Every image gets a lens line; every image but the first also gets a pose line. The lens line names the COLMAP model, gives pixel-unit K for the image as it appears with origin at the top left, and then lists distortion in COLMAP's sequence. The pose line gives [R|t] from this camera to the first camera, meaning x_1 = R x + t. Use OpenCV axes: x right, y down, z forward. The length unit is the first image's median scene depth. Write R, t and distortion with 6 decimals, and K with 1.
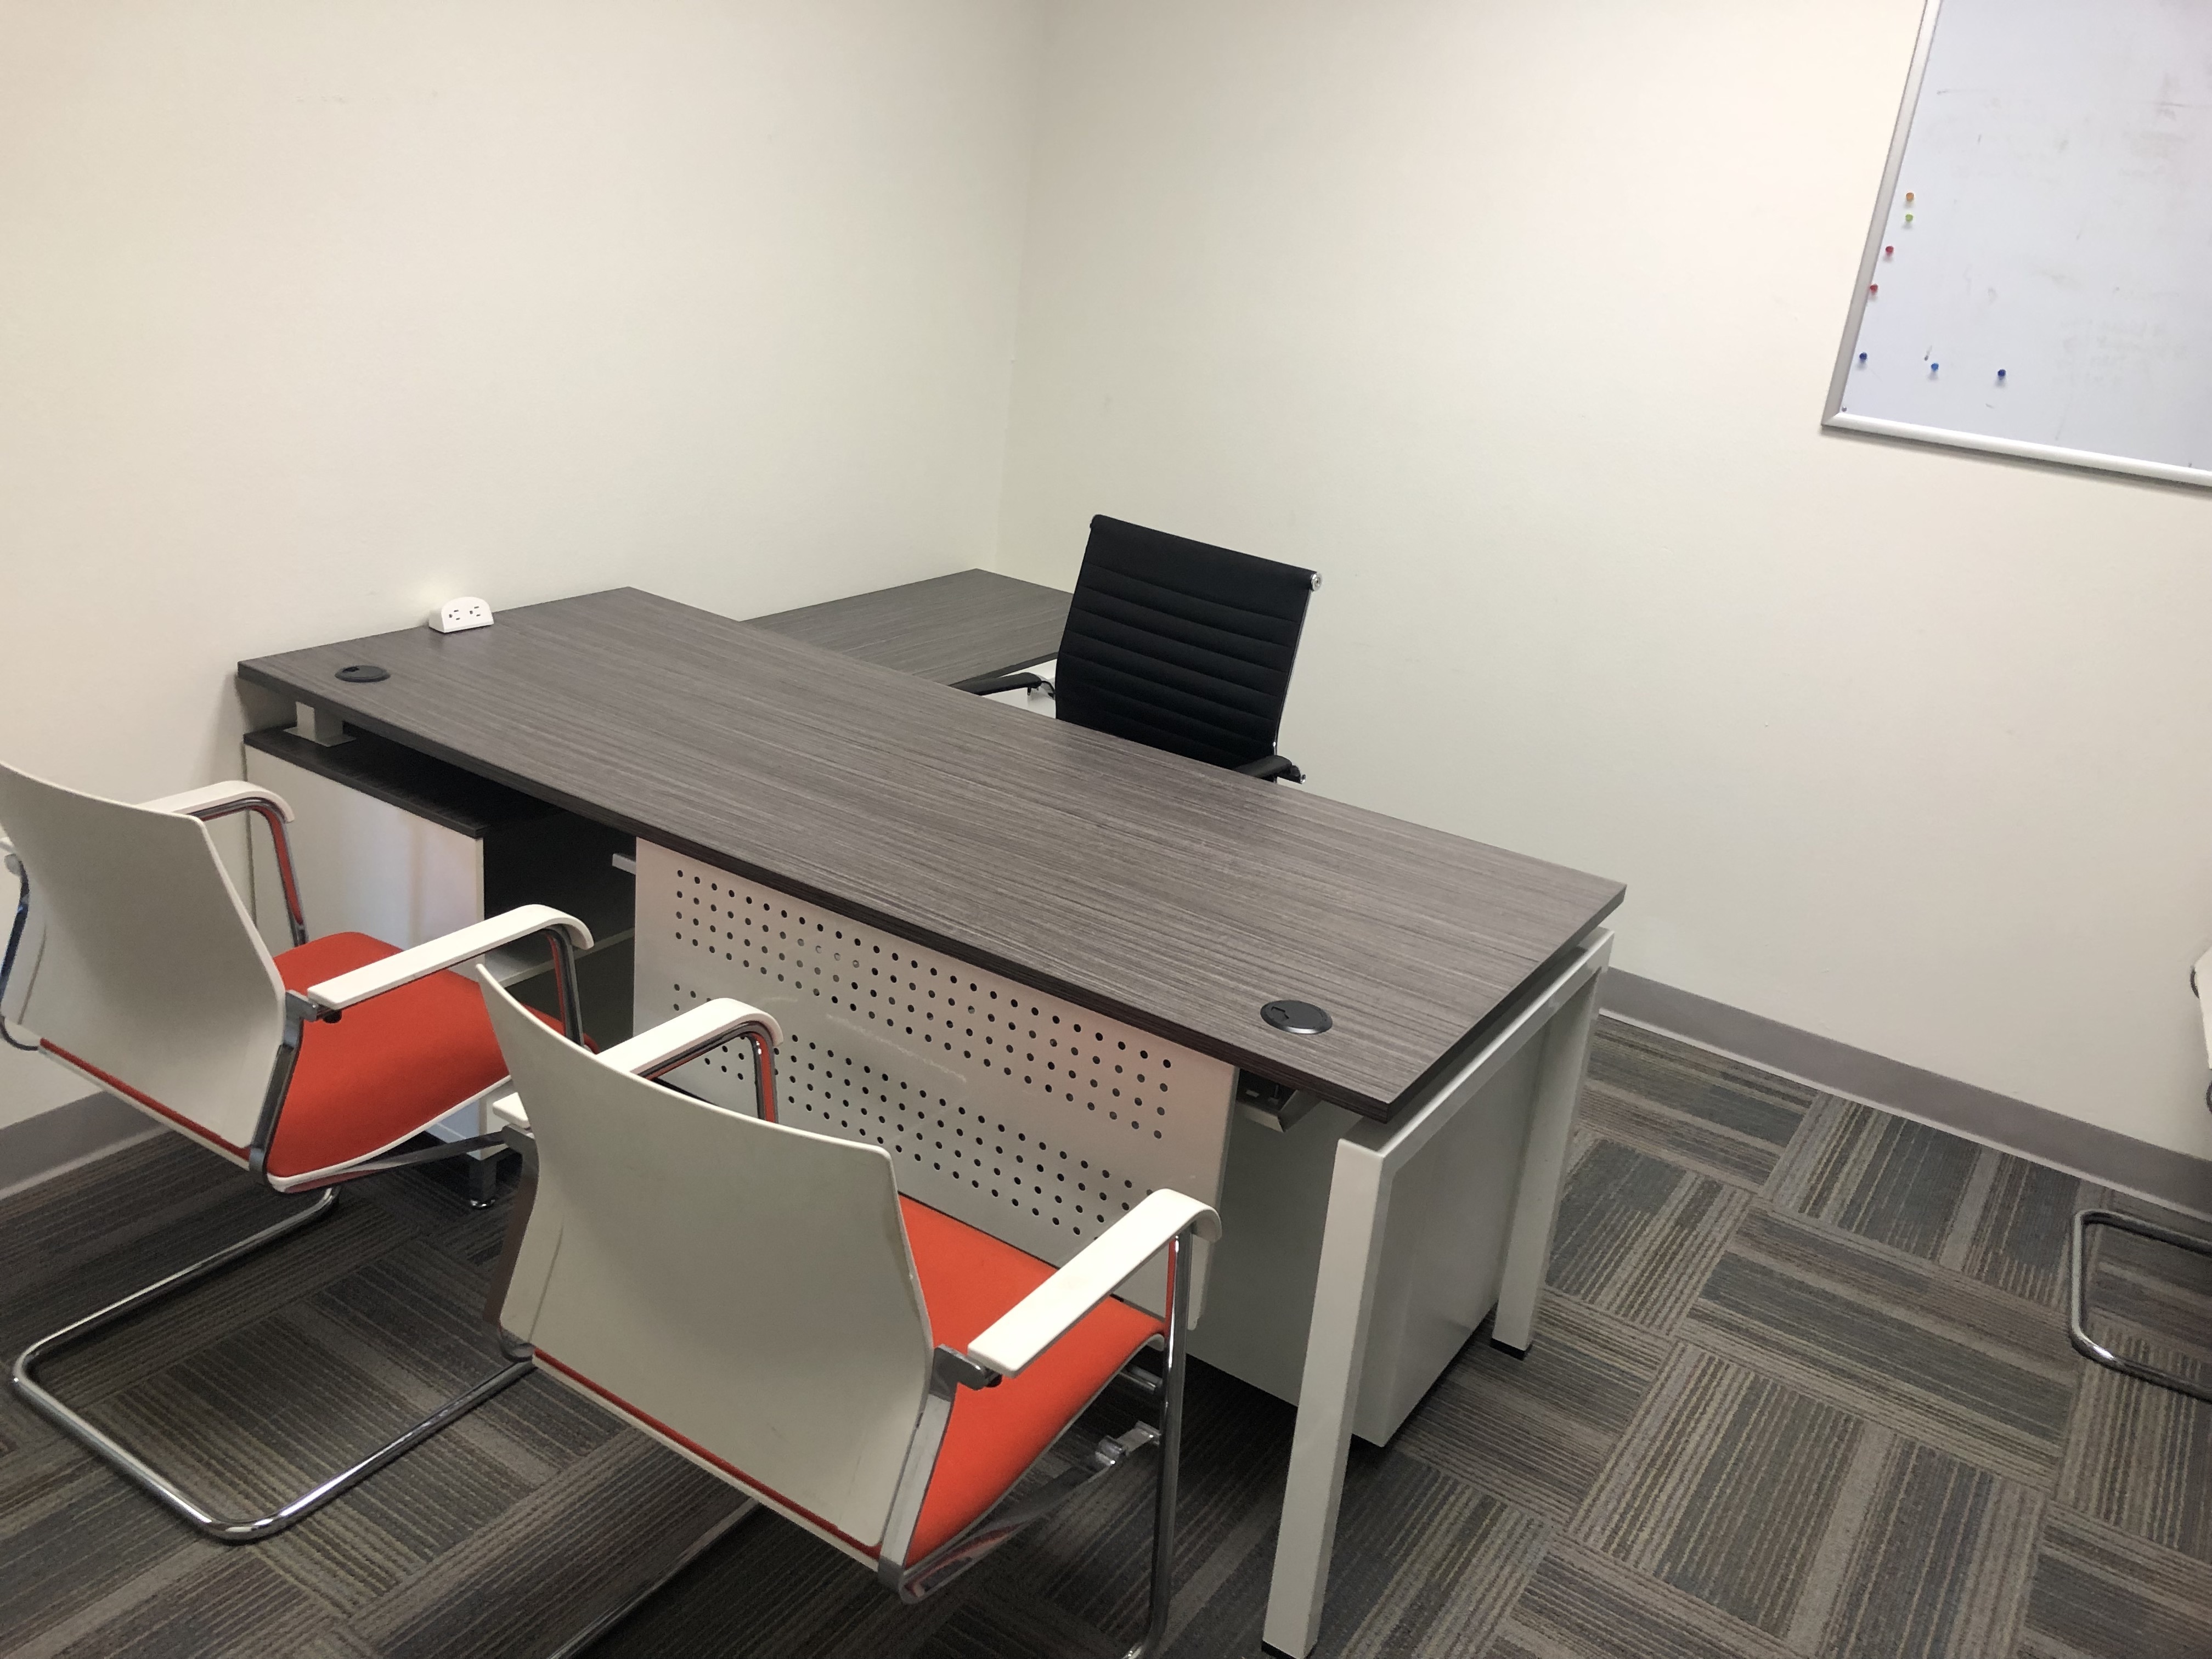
lens RADIAL K [[1792.1, 0, 1064.4], [0, 1792.1, 834.6], [0, 0, 1]] dist [0.089808, -0.119024]
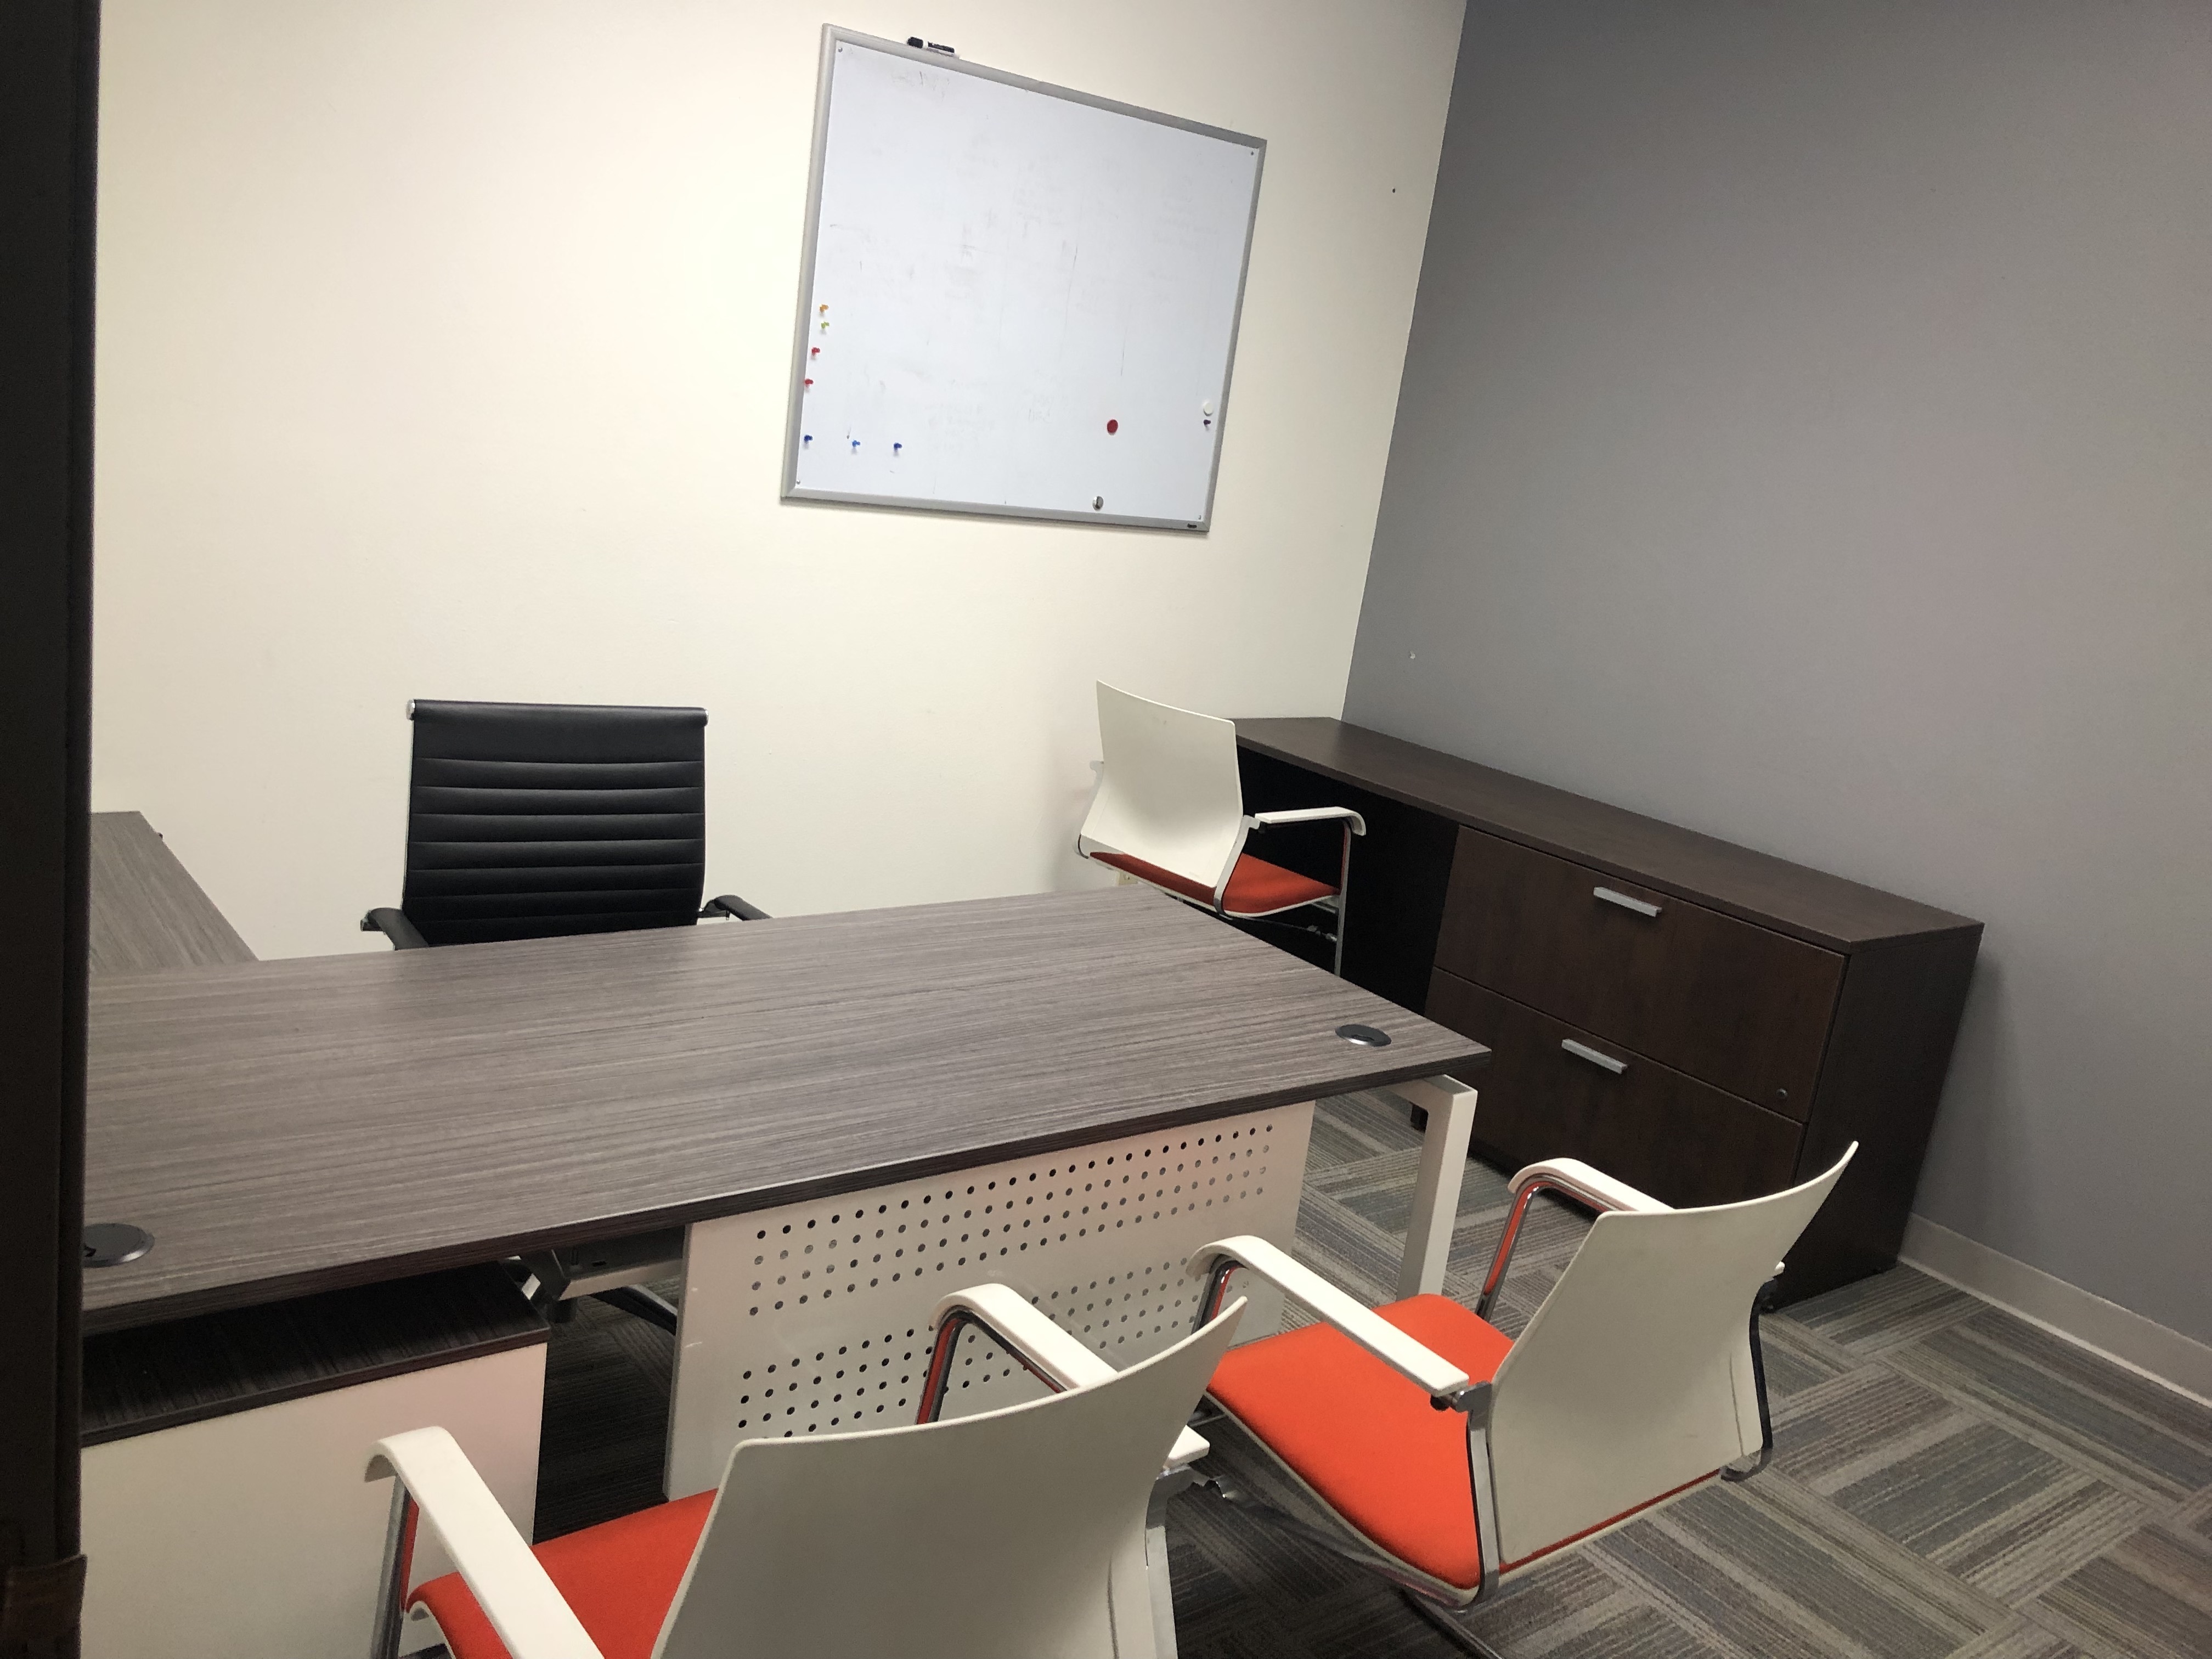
lens RADIAL K [[1827.4, 0, 1106.0], [0, 1827.4, 829.5], [0, 0, 1]] dist [0.013642, -0.009921]
pose [[0.320992, -0.279790, 0.904810, -0.801048], [0.245915, 0.947221, 0.205663, -0.262887], [-0.914598, 0.156490, 0.372855, 0.494161]]
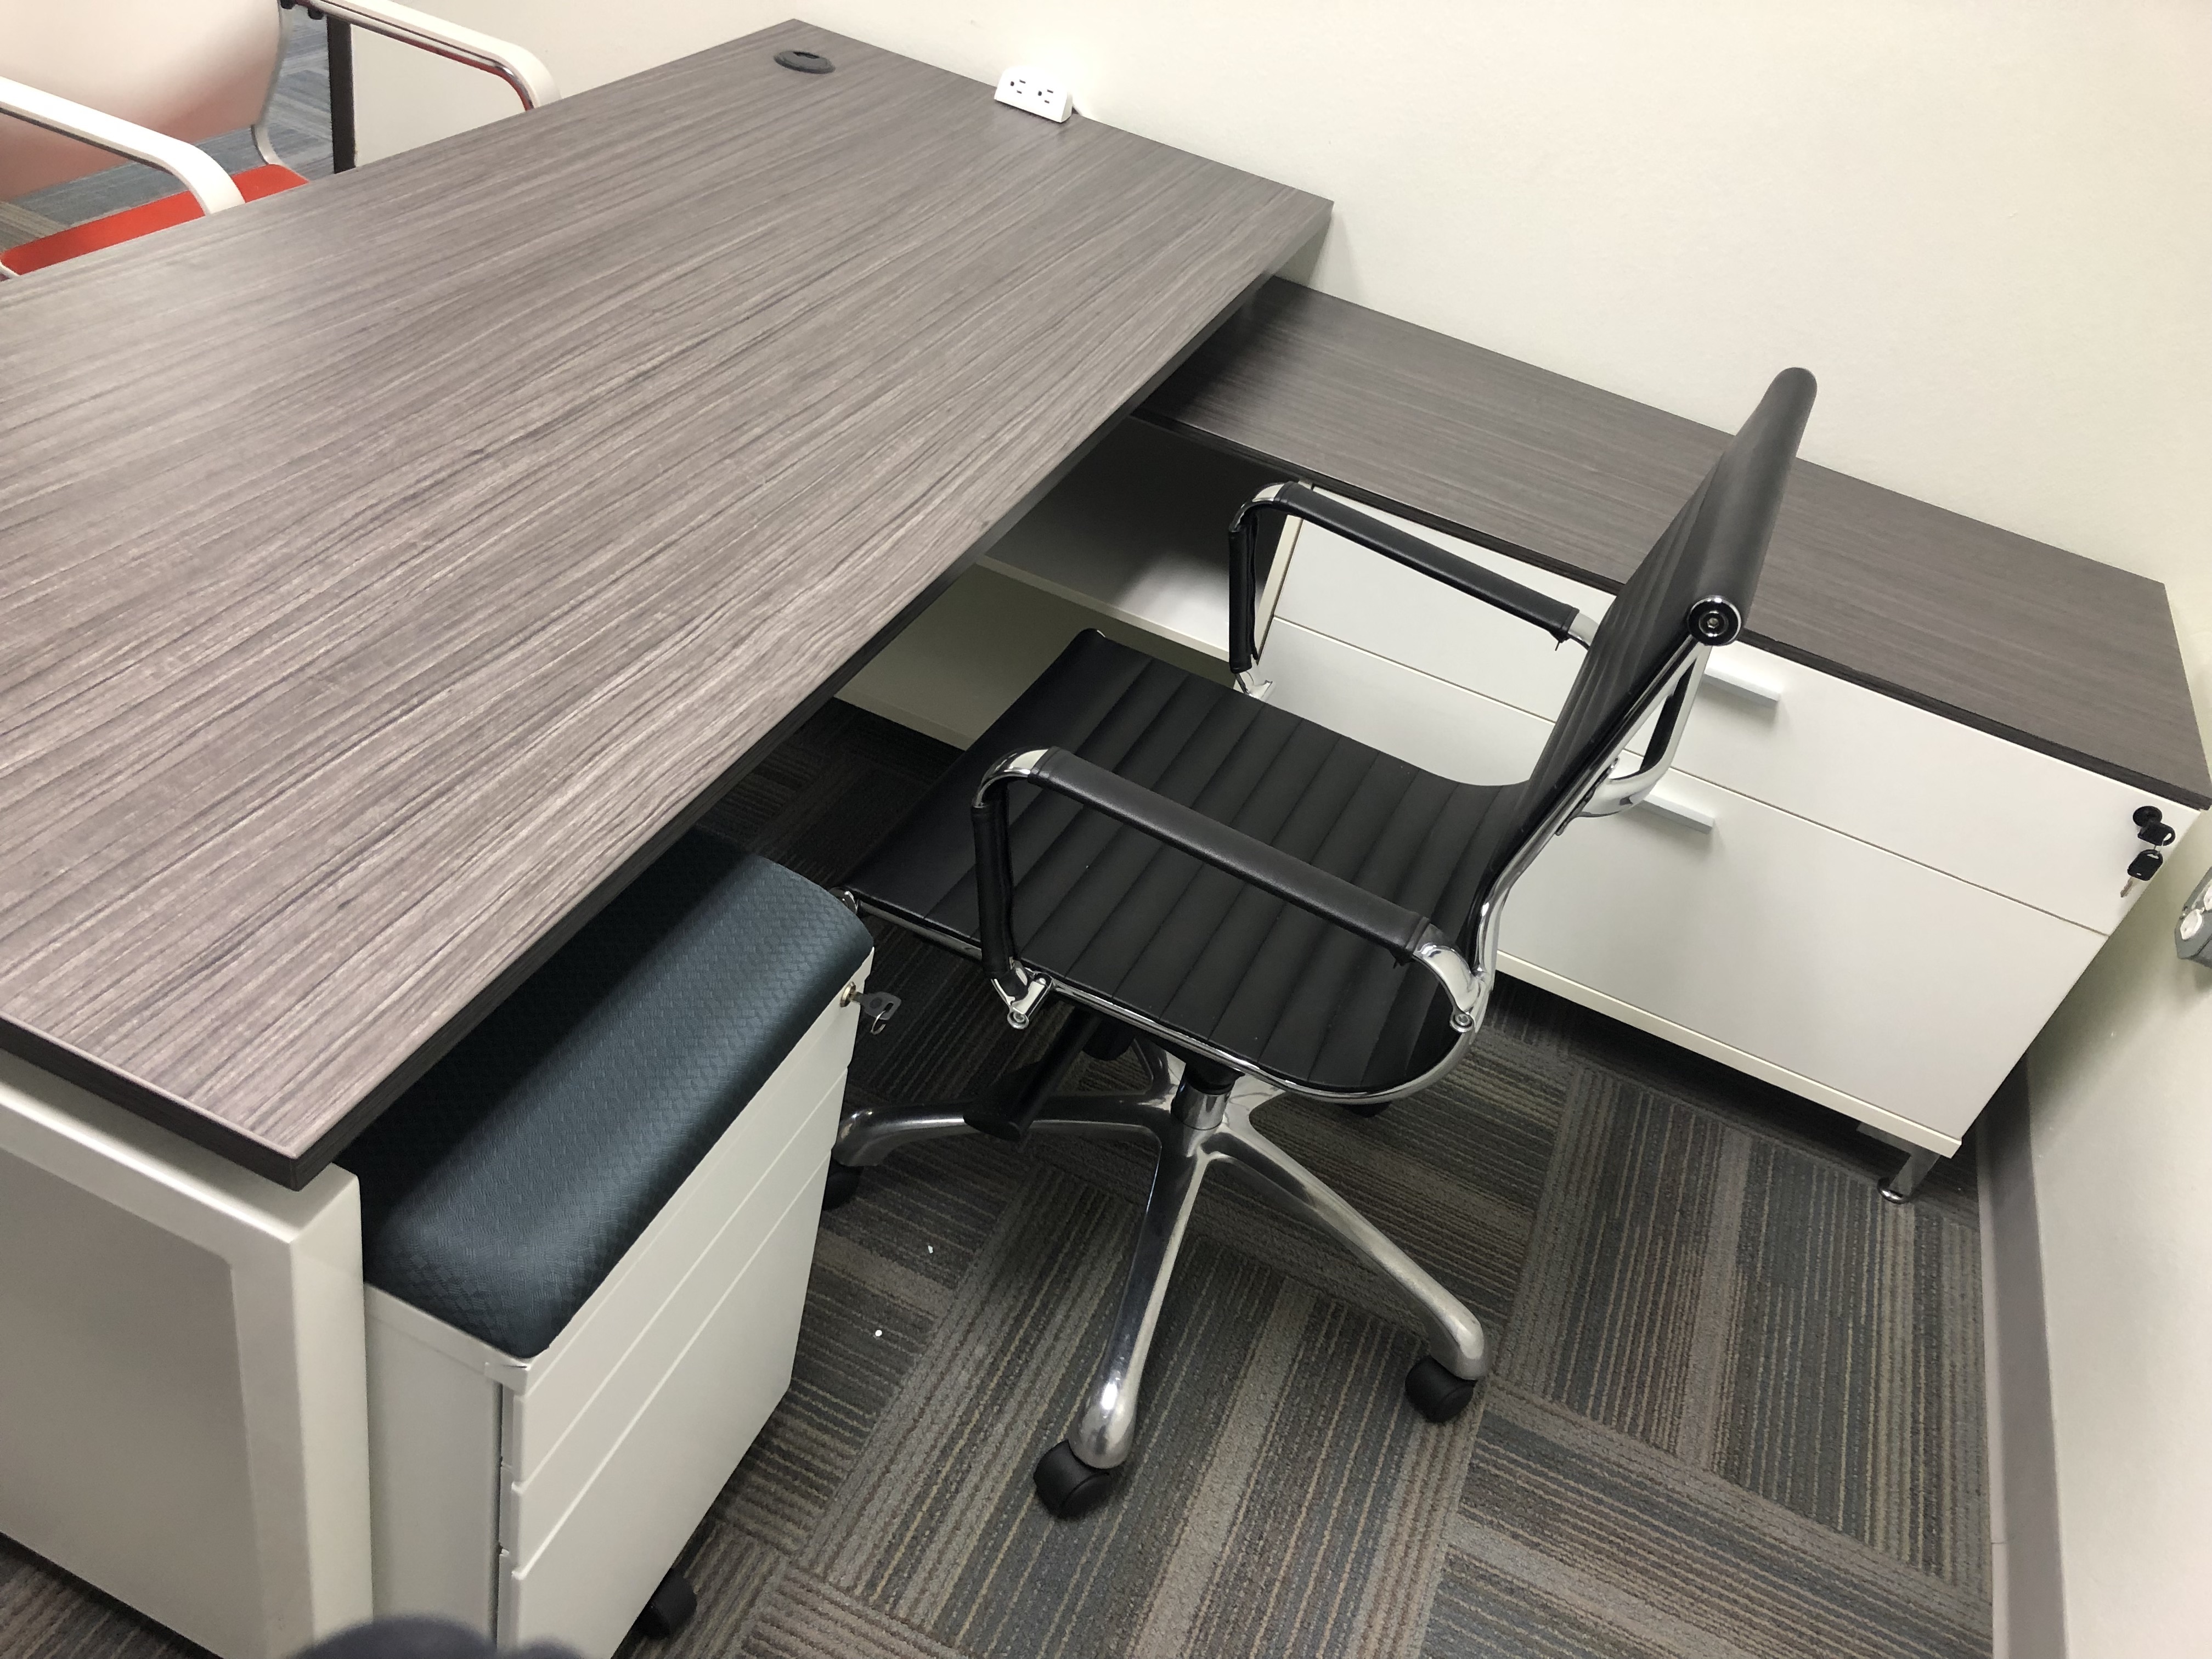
lens RADIAL K [[1827.4, 0, 1106.0], [0, 1827.4, 829.5], [0, 0, 1]] dist [0.013642, -0.009921]
pose [[0.222246, 0.546527, -0.807413, 0.551973], [-0.521617, 0.766293, 0.375115, -0.216793], [0.823725, 0.337793, 0.455383, 0.879000]]
